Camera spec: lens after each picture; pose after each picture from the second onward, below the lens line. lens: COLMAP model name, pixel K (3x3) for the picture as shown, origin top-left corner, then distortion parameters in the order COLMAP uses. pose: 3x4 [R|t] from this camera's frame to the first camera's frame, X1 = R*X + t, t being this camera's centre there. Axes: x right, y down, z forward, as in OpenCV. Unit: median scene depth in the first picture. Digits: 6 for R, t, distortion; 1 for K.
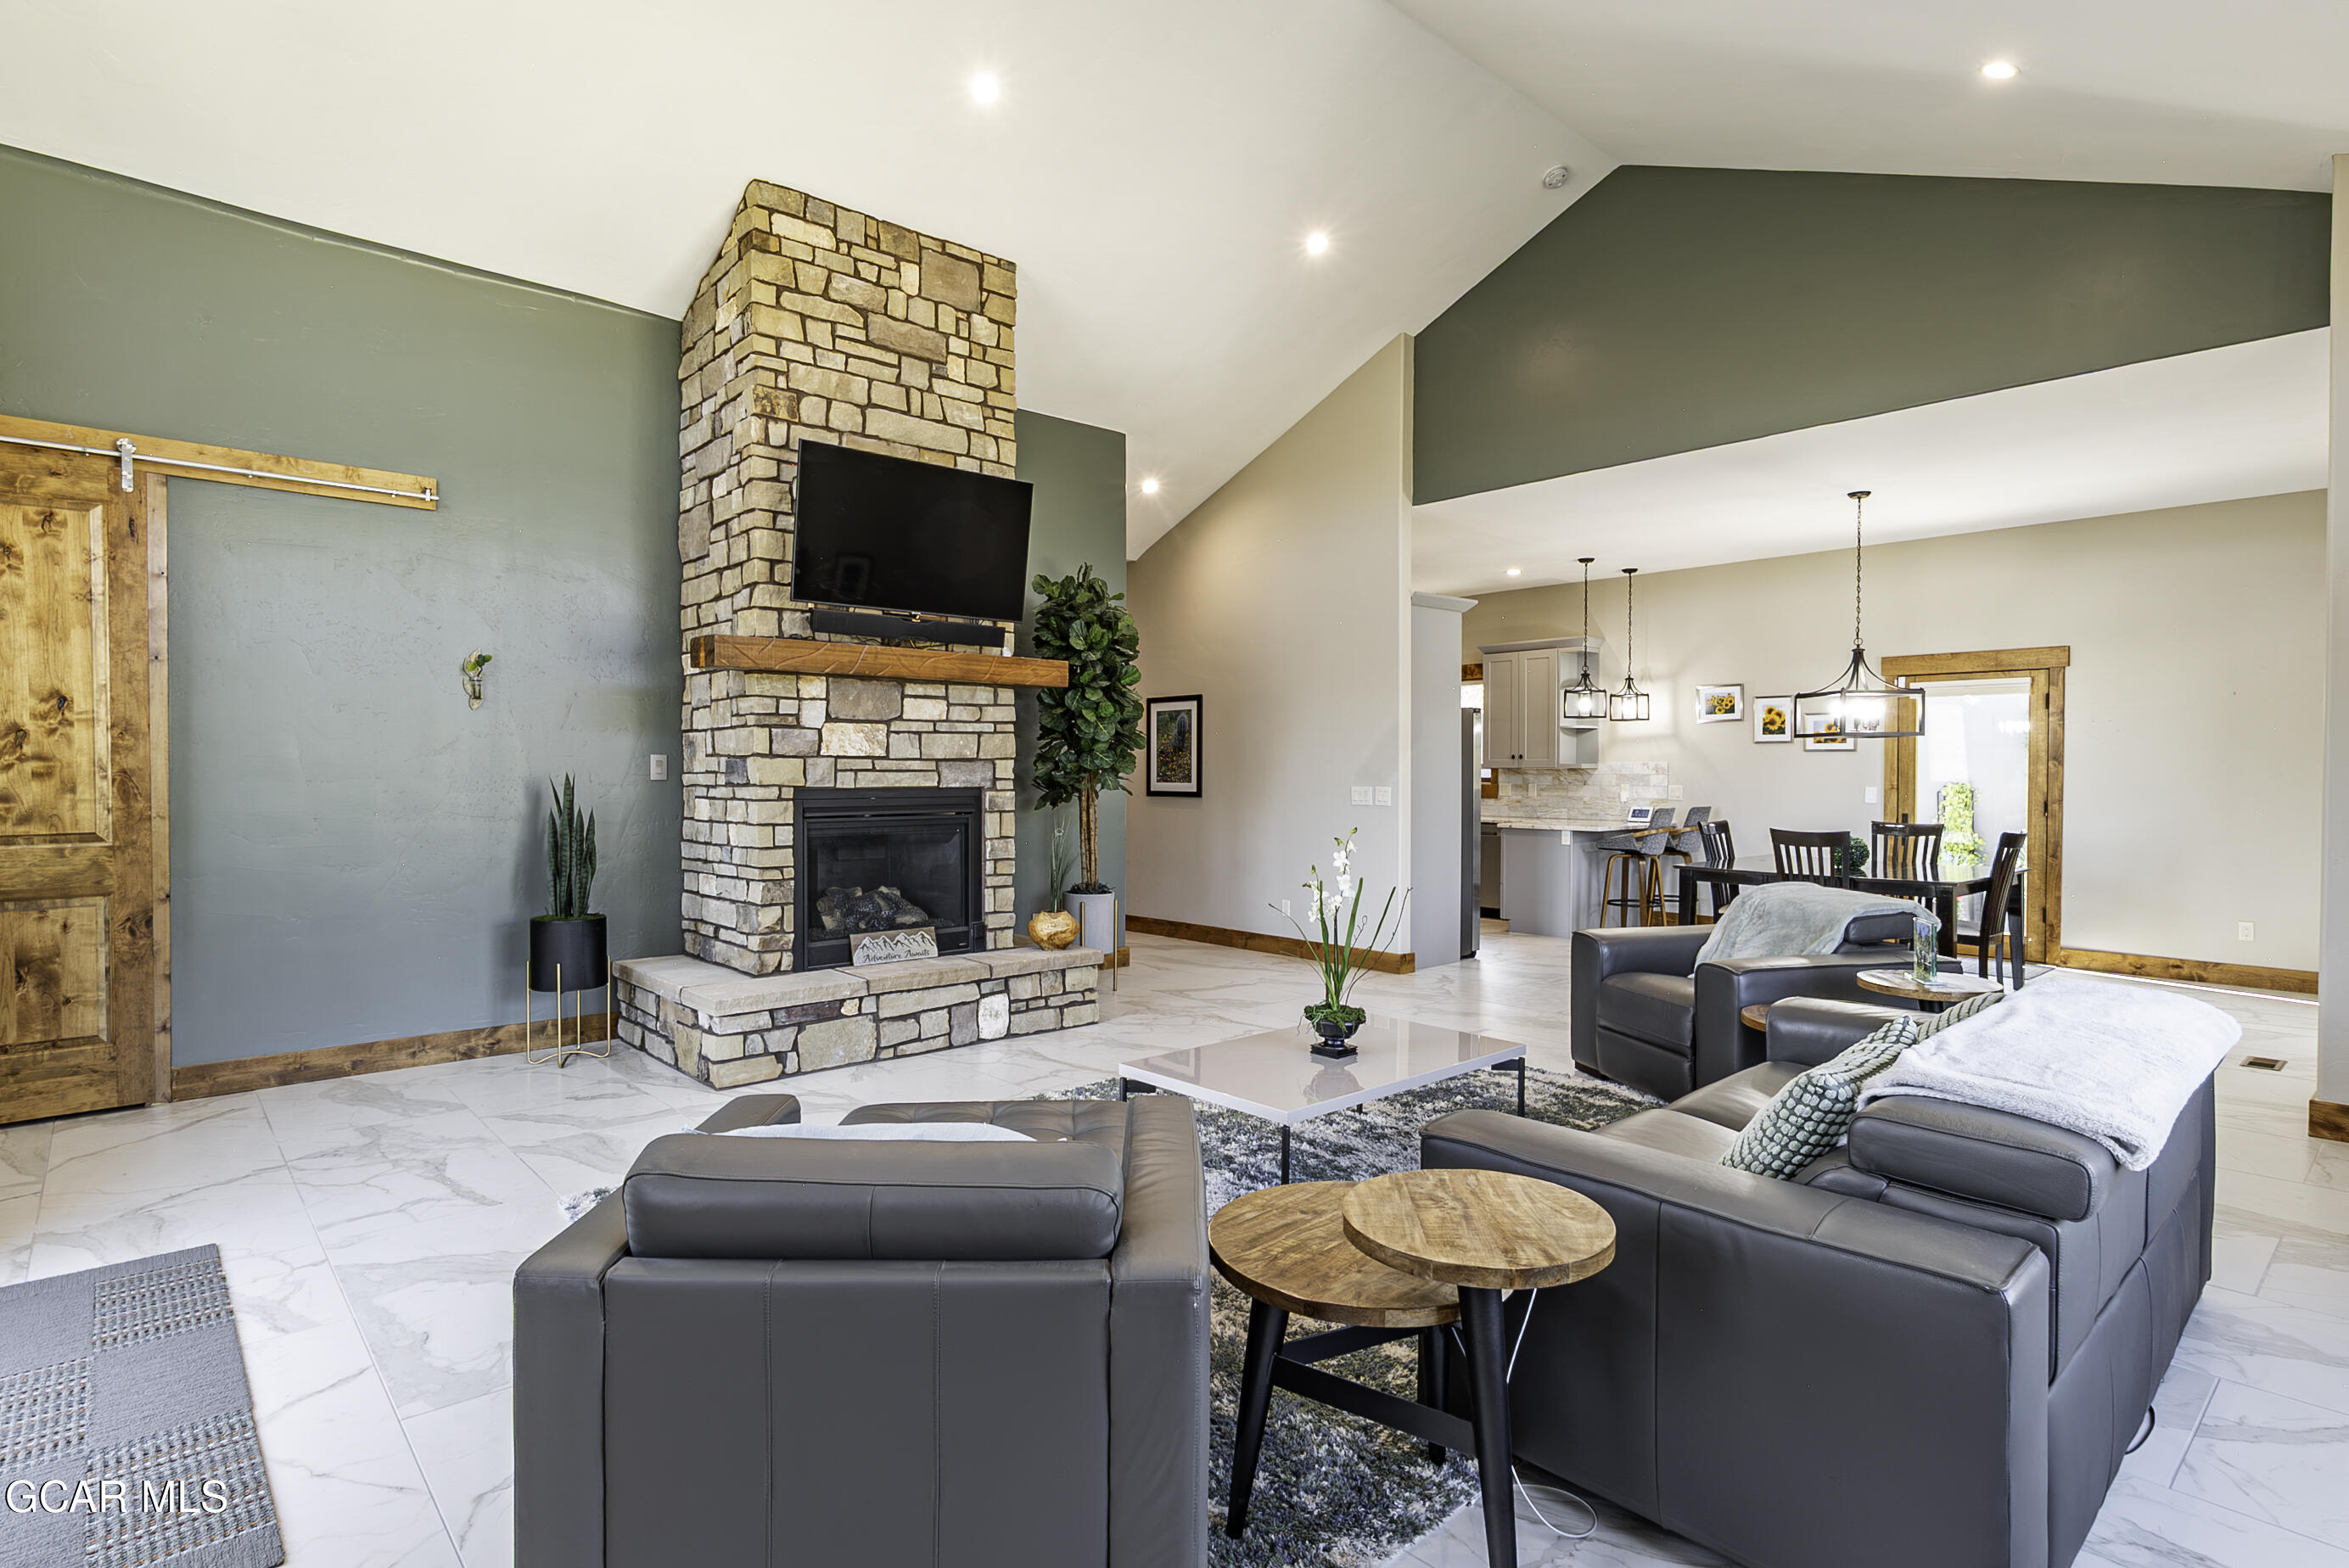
lens RADIAL K [[1163.4, 0, 1153.6], [0, 1163.4, 785.5], [0, 0, 1]] dist [-0.003075, -0.001015]
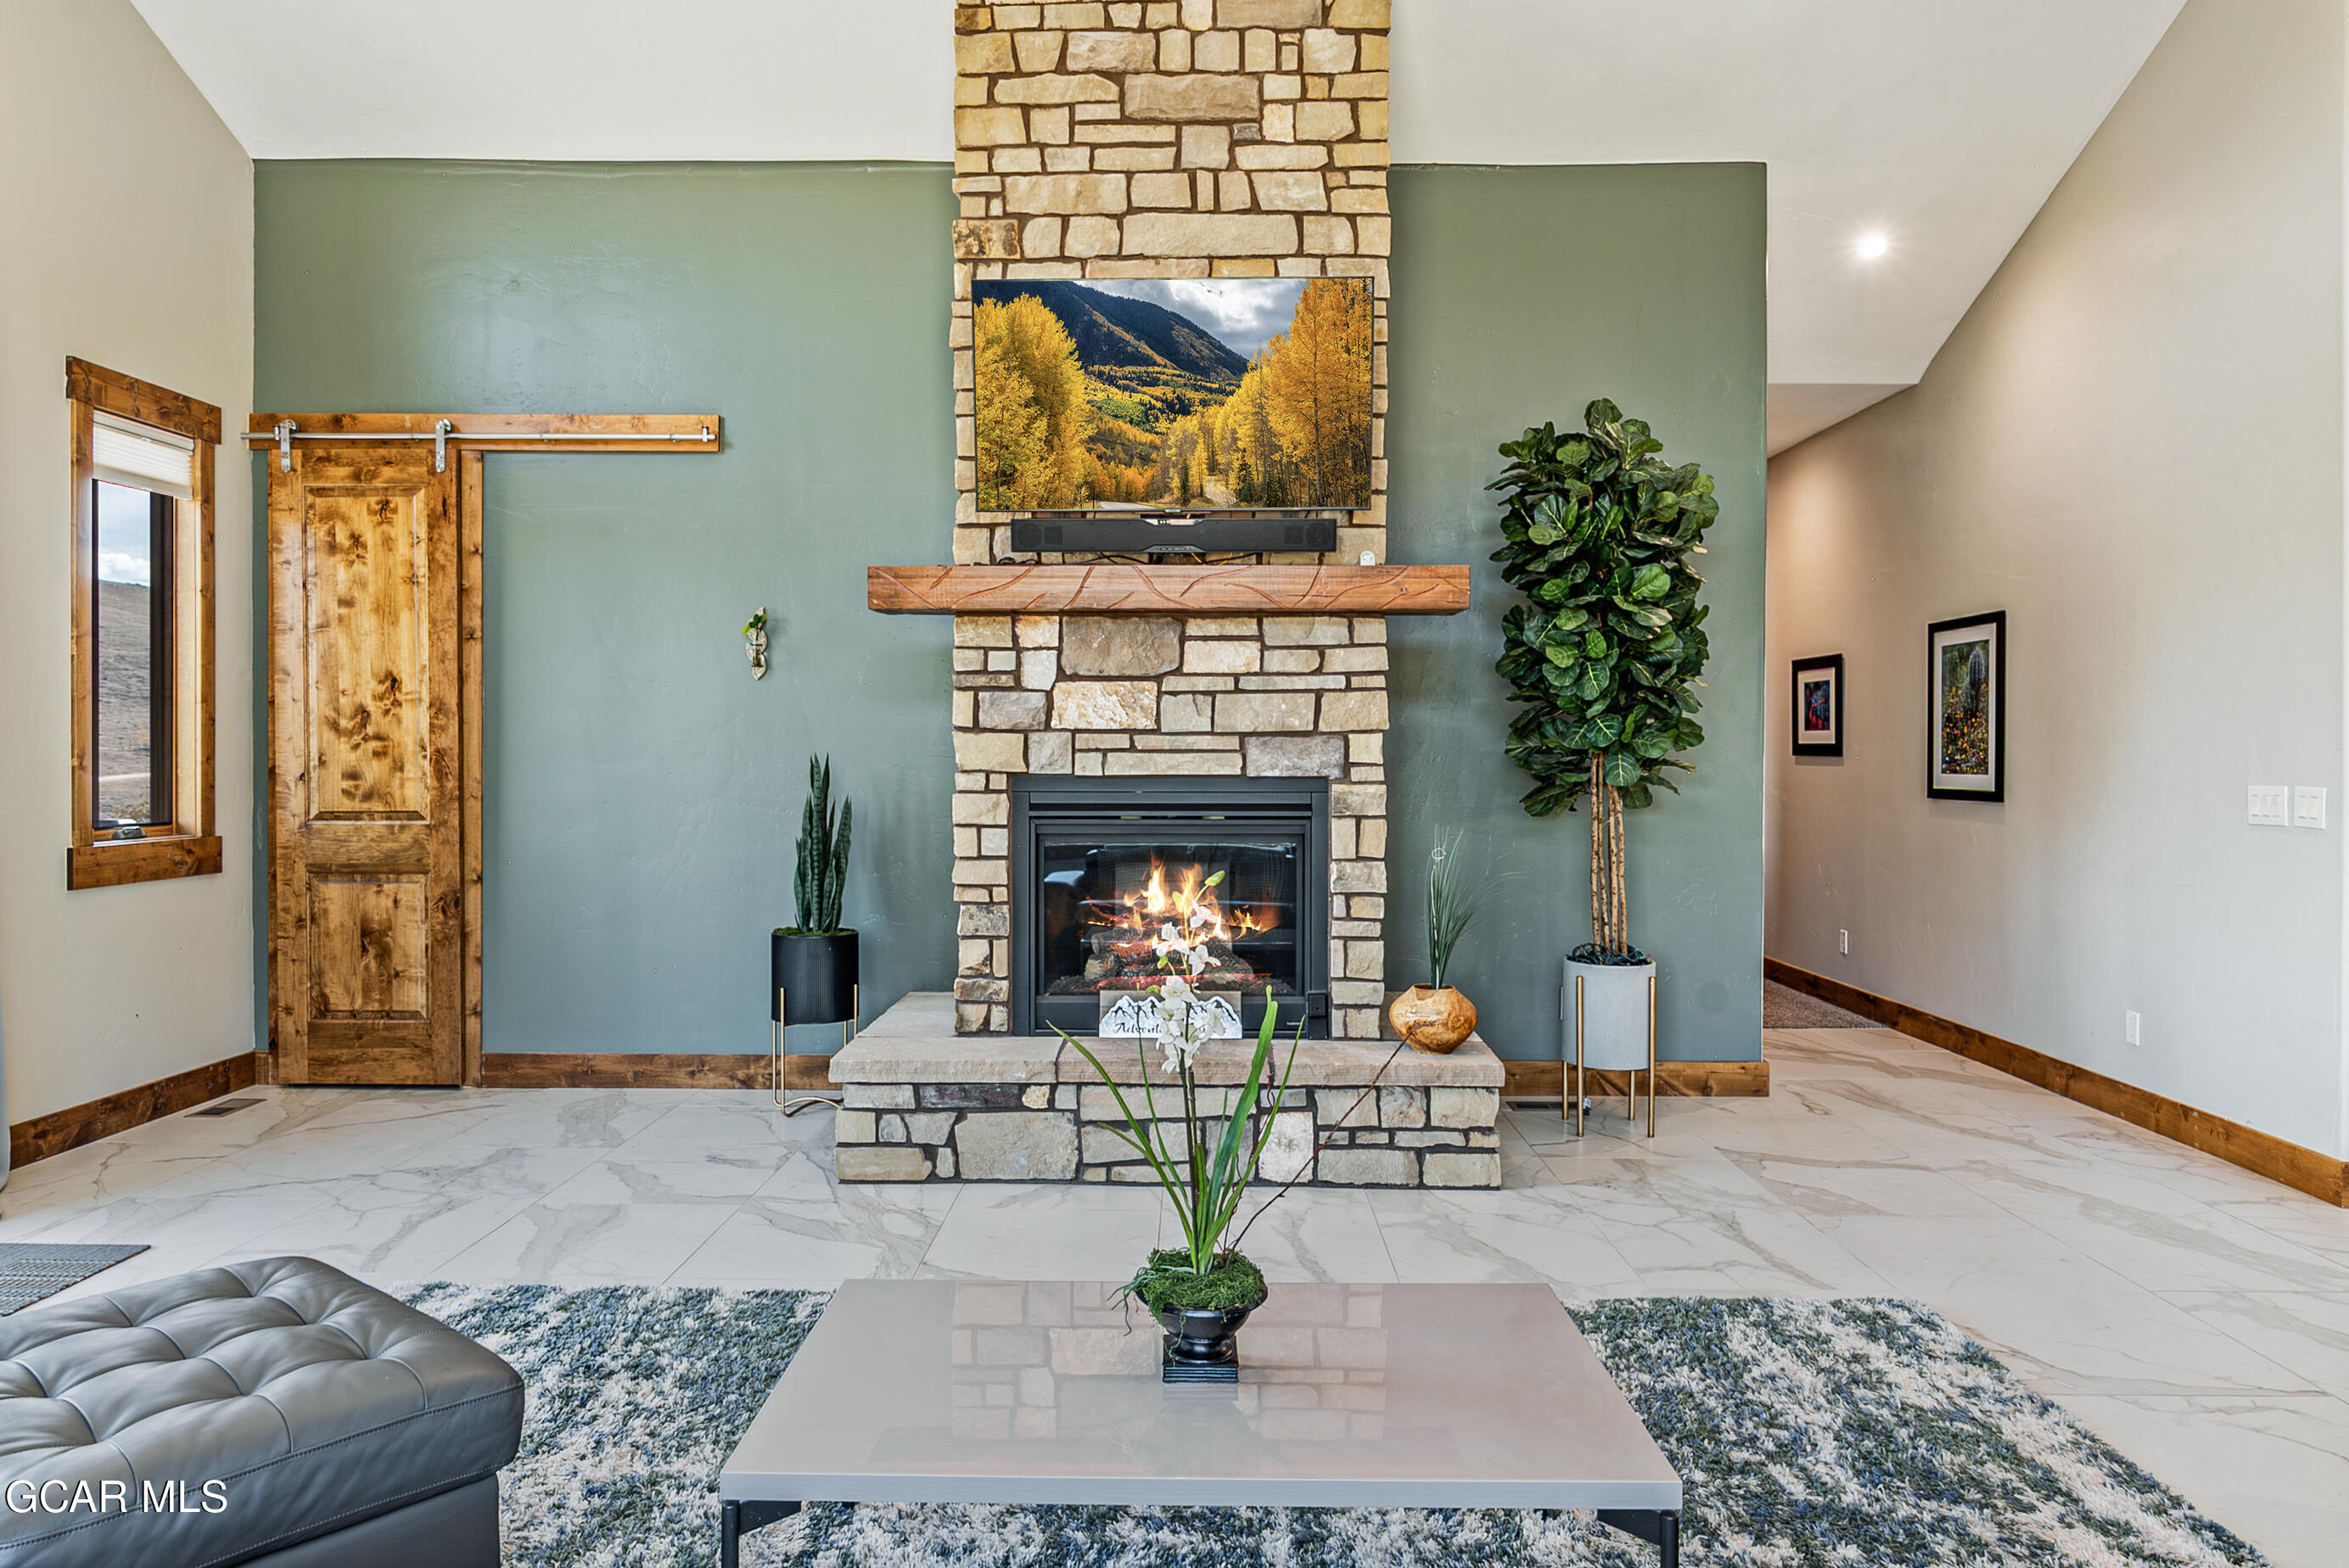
lens RADIAL K [[1502.3, 0, 1177.4], [0, 1502.3, 762.0], [0, 0, 1]] dist [-0.005174, -0.005378]
pose [[0.740581, 0.004904, -0.671950, 0.378504], [-0.009935, 0.999944, -0.003652, -0.003446], [0.671894, 0.009381, 0.740588, 0.387148]]
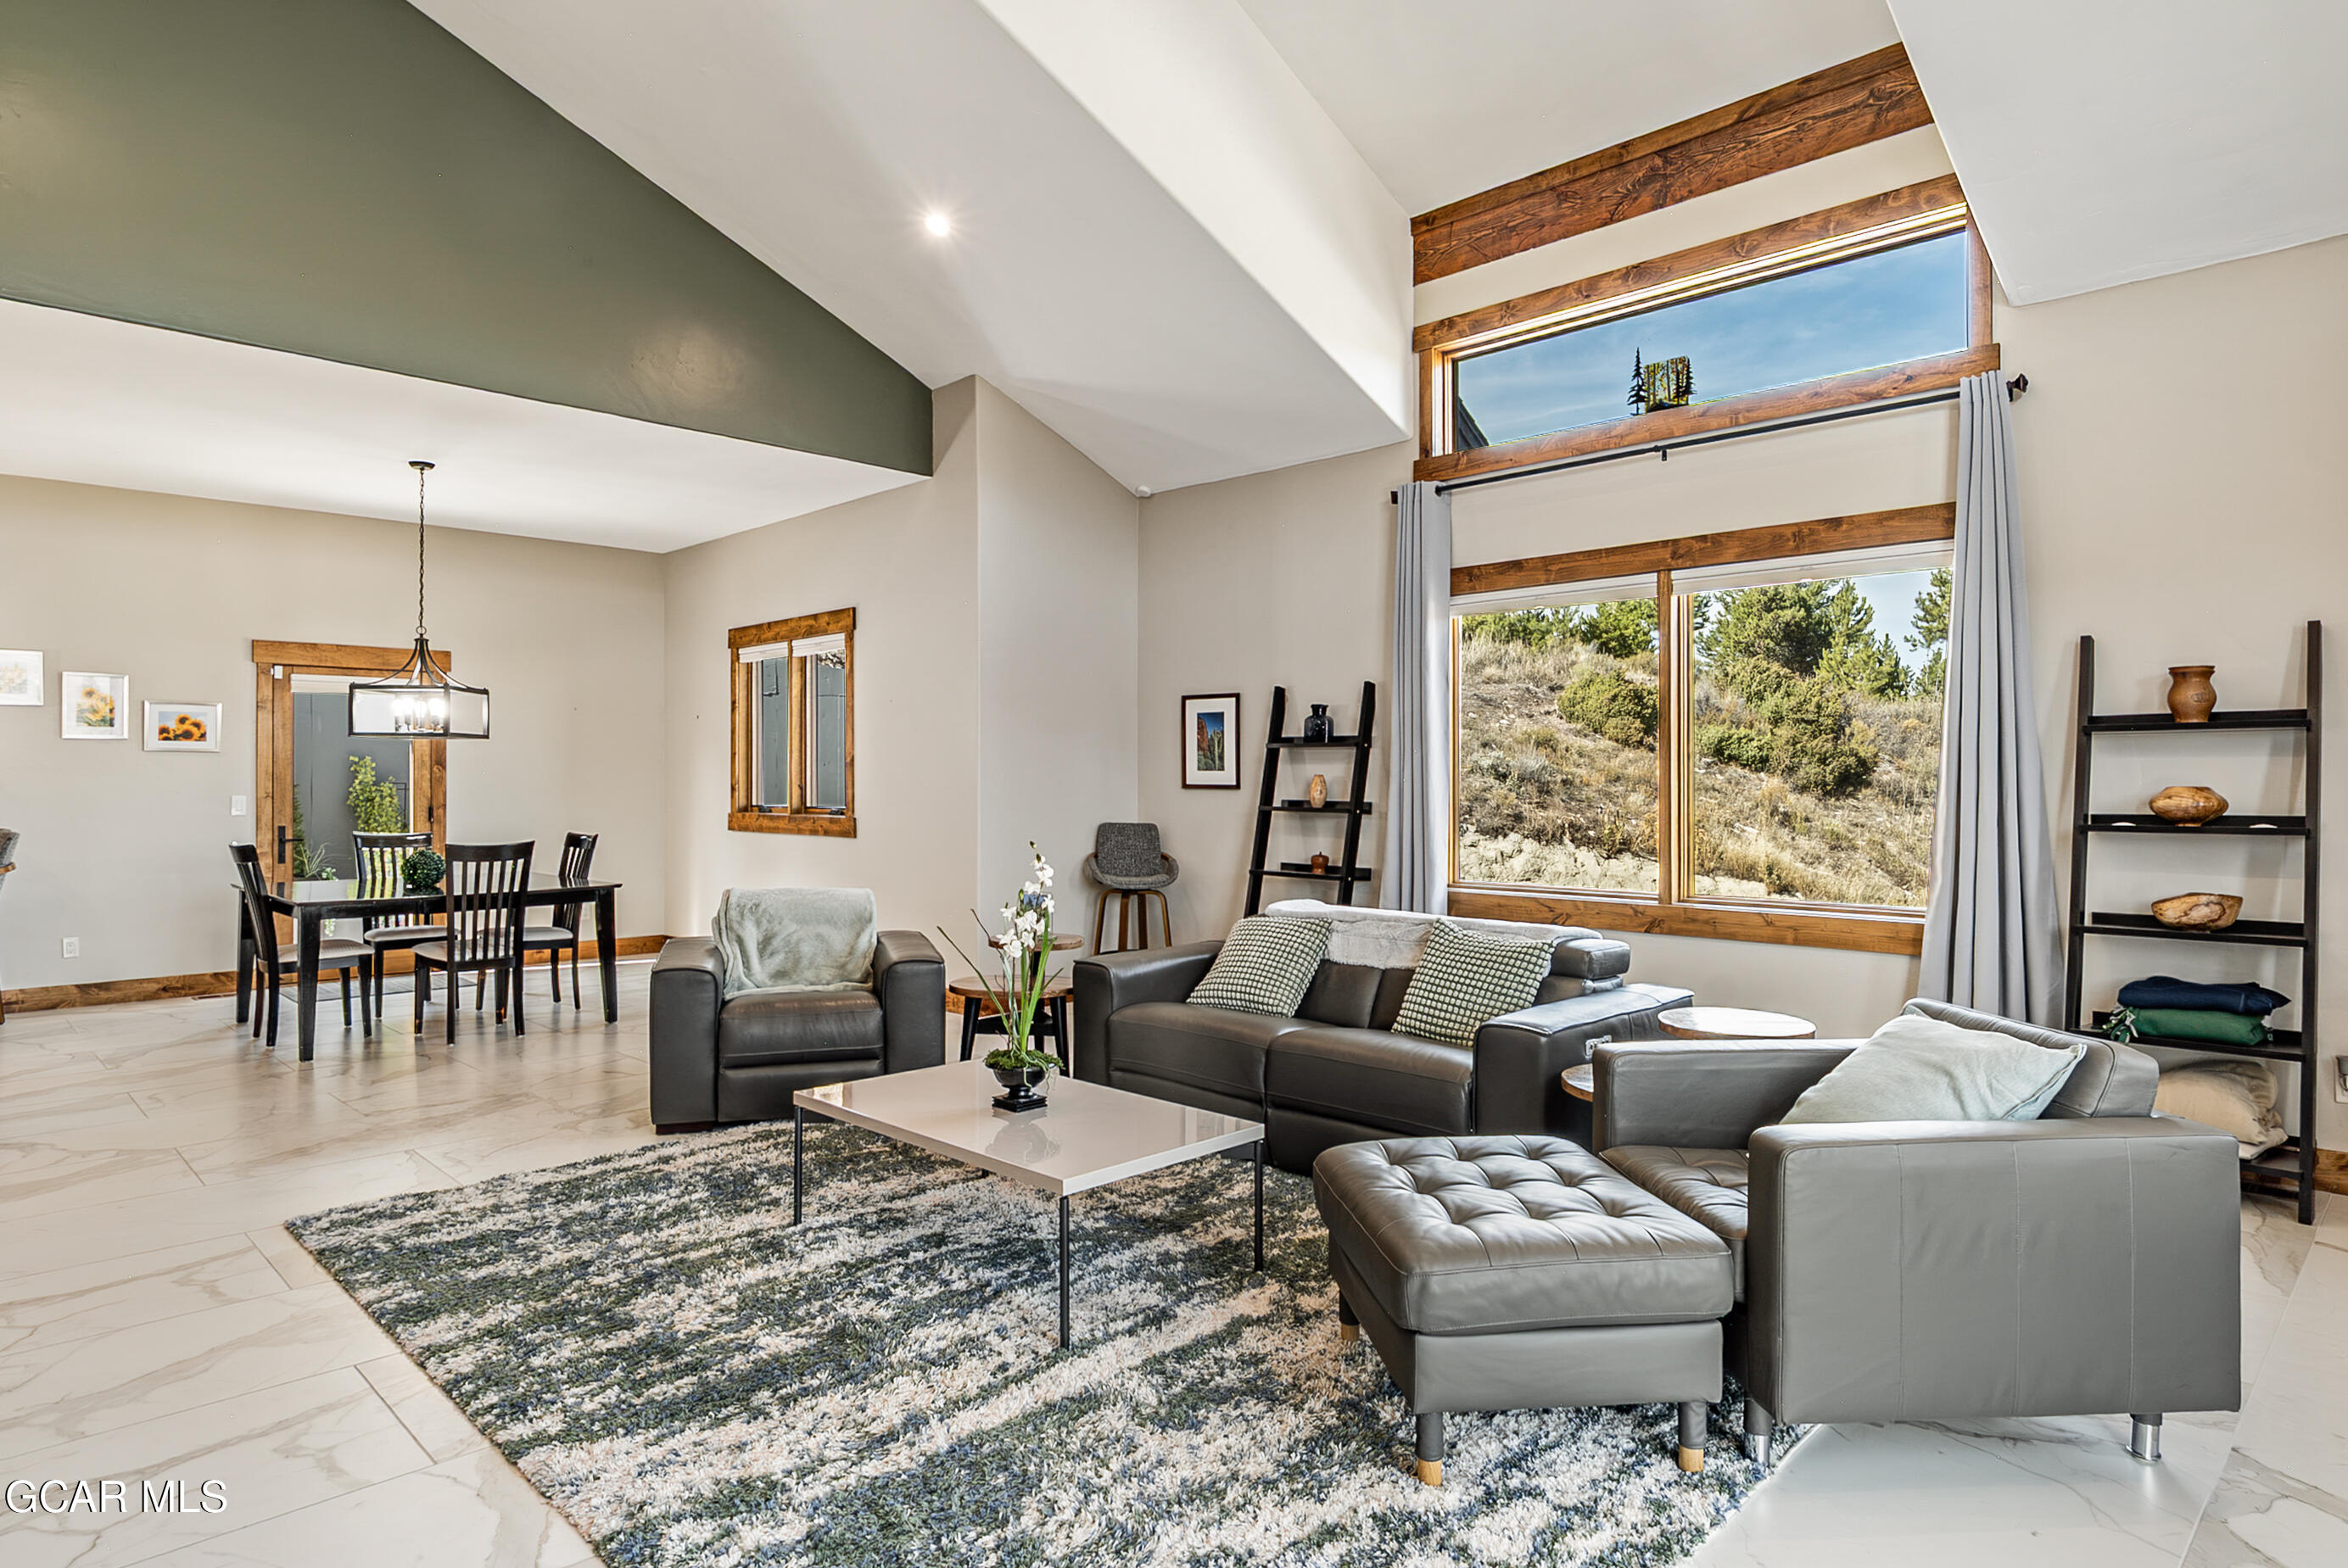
lens RADIAL K [[1320.3, 0, 1176.0], [0, 1320.3, 772.2], [0, 0, 1]] dist [-0.013013, -0.002758]
pose [[-0.068119, 0.004018, 0.997669, -0.577711], [0.010560, 0.999939, -0.003306, -0.008403], [-0.997621, 0.010310, -0.068157, 0.662050]]
